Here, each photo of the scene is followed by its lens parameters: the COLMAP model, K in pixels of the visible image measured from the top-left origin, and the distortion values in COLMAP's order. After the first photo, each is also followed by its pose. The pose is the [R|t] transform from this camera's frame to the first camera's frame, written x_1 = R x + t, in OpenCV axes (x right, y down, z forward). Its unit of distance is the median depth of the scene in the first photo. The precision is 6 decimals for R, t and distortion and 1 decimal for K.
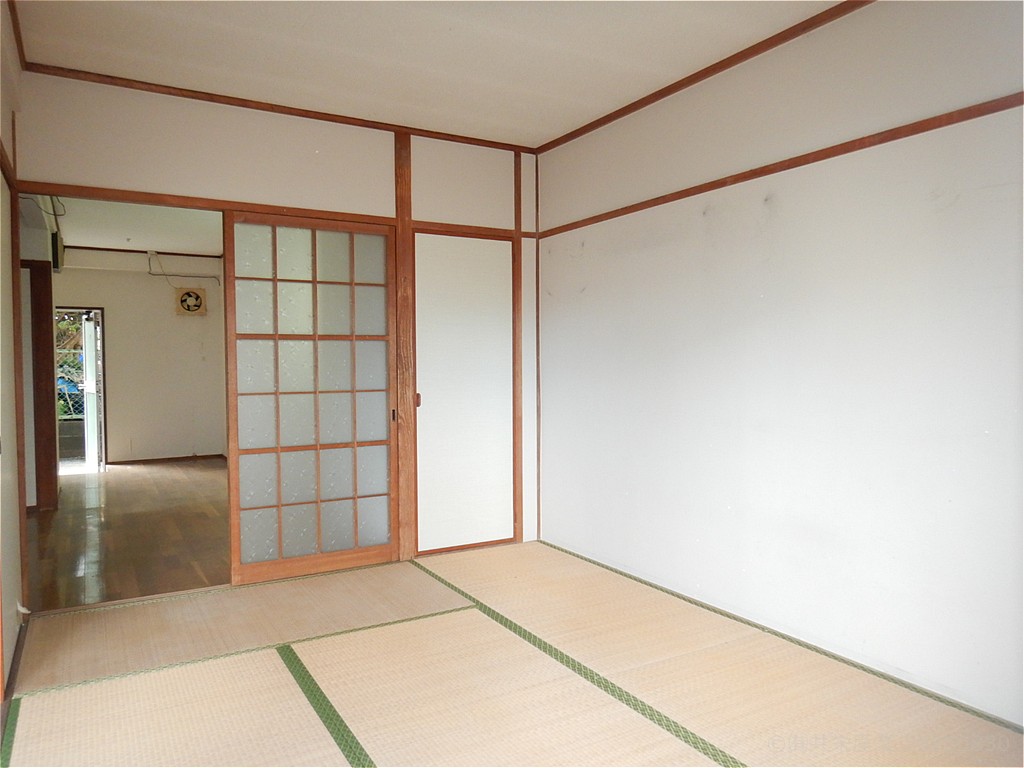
lens RADIAL K [[735.2, 0, 512.0], [0, 735.2, 384.0], [0, 0, 1]] dist [0.027234, -0.019780]
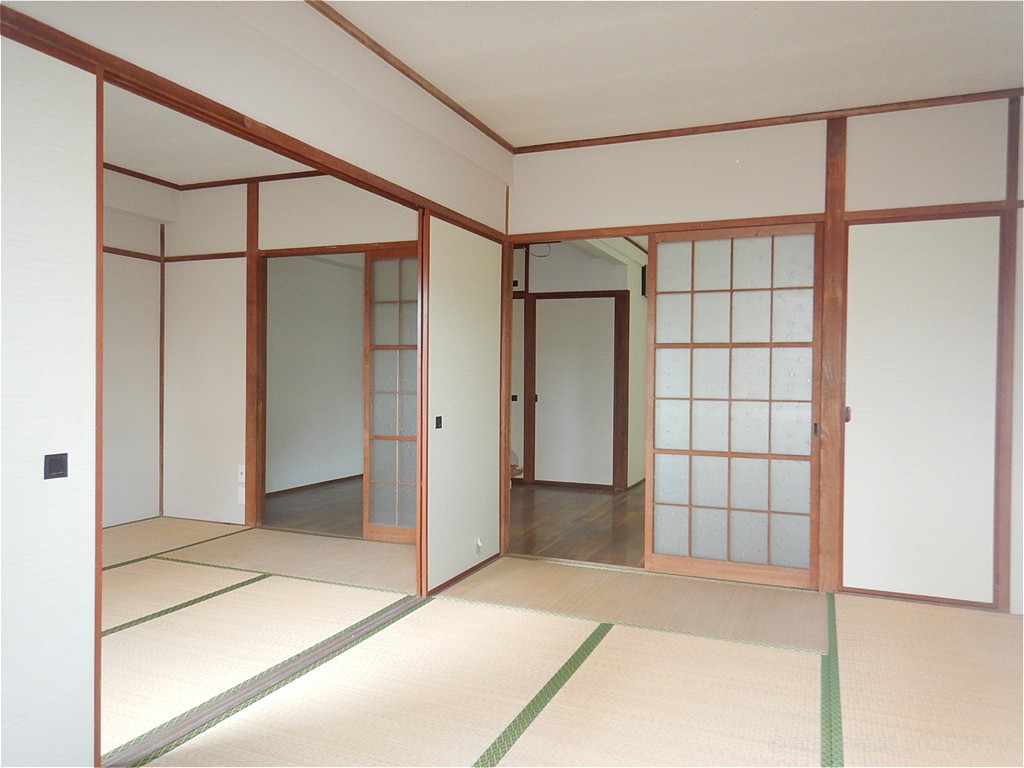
lens RADIAL K [[734.1, 0, 512.0], [0, 734.1, 384.0], [0, 0, 1]] dist [0.011088, -0.002681]
pose [[0.602586, 0.022746, -0.797729, 0.337205], [-0.039203, 0.999231, -0.001122, 0.002136], [0.797090, 0.031950, 0.603014, 0.149325]]
